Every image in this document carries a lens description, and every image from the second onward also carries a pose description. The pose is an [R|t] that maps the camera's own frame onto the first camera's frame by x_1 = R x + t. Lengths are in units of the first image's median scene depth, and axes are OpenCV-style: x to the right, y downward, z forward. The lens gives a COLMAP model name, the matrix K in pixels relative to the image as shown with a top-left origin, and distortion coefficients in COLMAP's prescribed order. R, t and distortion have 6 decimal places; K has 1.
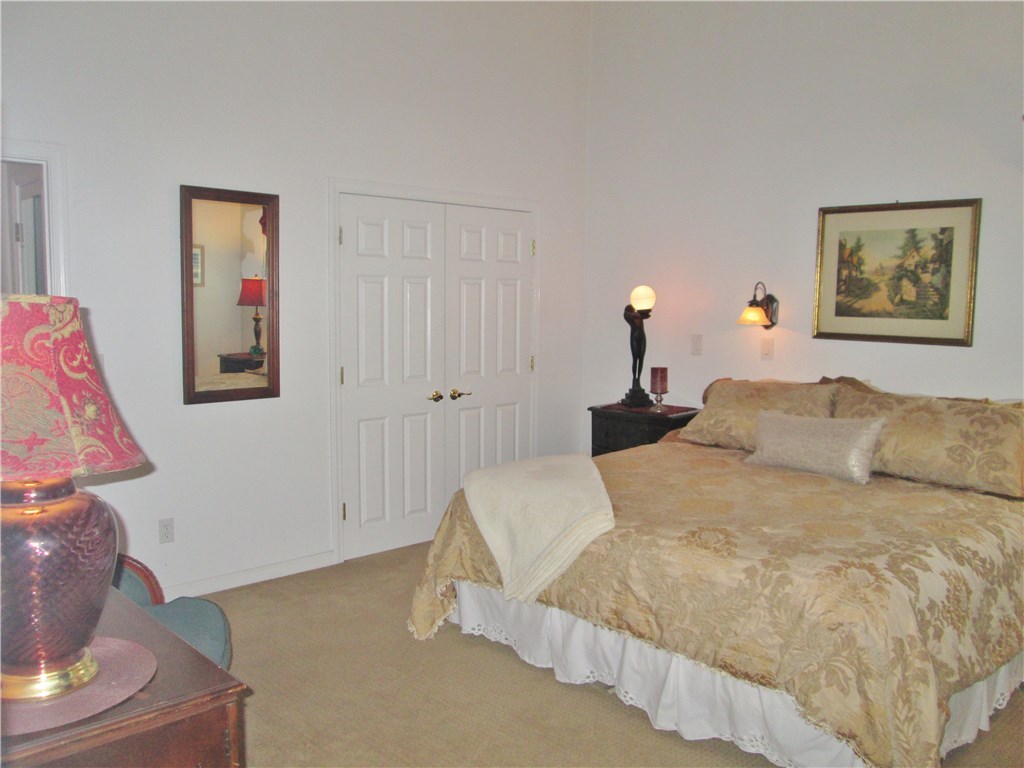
lens RADIAL K [[846.7, 0, 511.5], [0, 846.7, 378.4], [0, 0, 1]] dist [-0.038467, 0.007525]
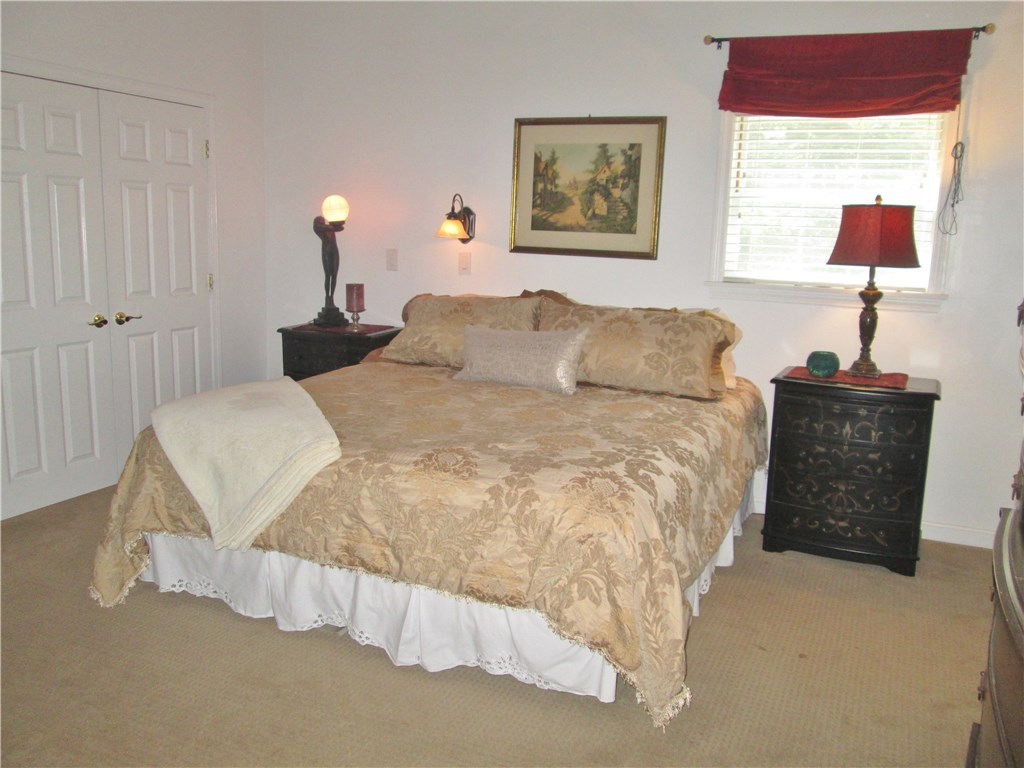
lens RADIAL K [[846.7, 0, 498.3], [0, 846.7, 381.0], [0, 0, 1]] dist [-0.038467, 0.007525]
pose [[0.927134, -0.051912, 0.371118, -0.045562], [0.017463, 0.995267, 0.095593, 0.010573], [-0.374324, -0.082147, 0.923652, 0.094952]]
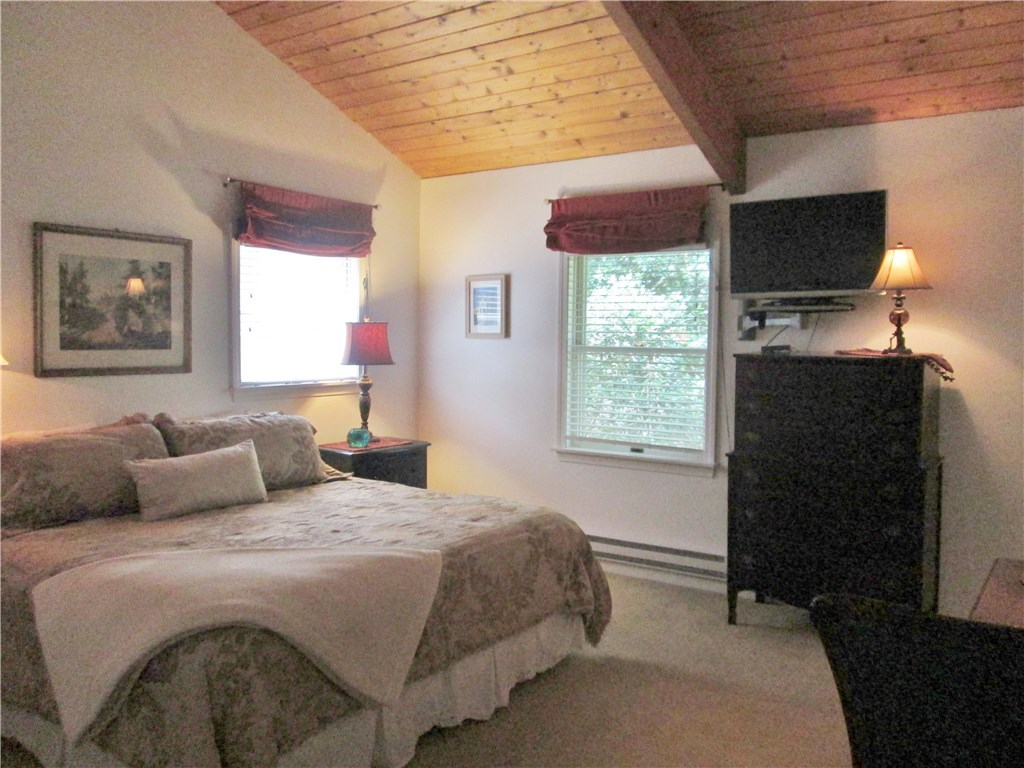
lens RADIAL K [[846.7, 0, 516.9], [0, 846.7, 389.8], [0, 0, 1]] dist [-0.038467, 0.007525]
pose [[-0.184371, -0.077487, 0.979797, -0.745310], [0.082966, 0.992102, 0.094072, -0.100077], [-0.979349, 0.098634, -0.176486, 0.923558]]
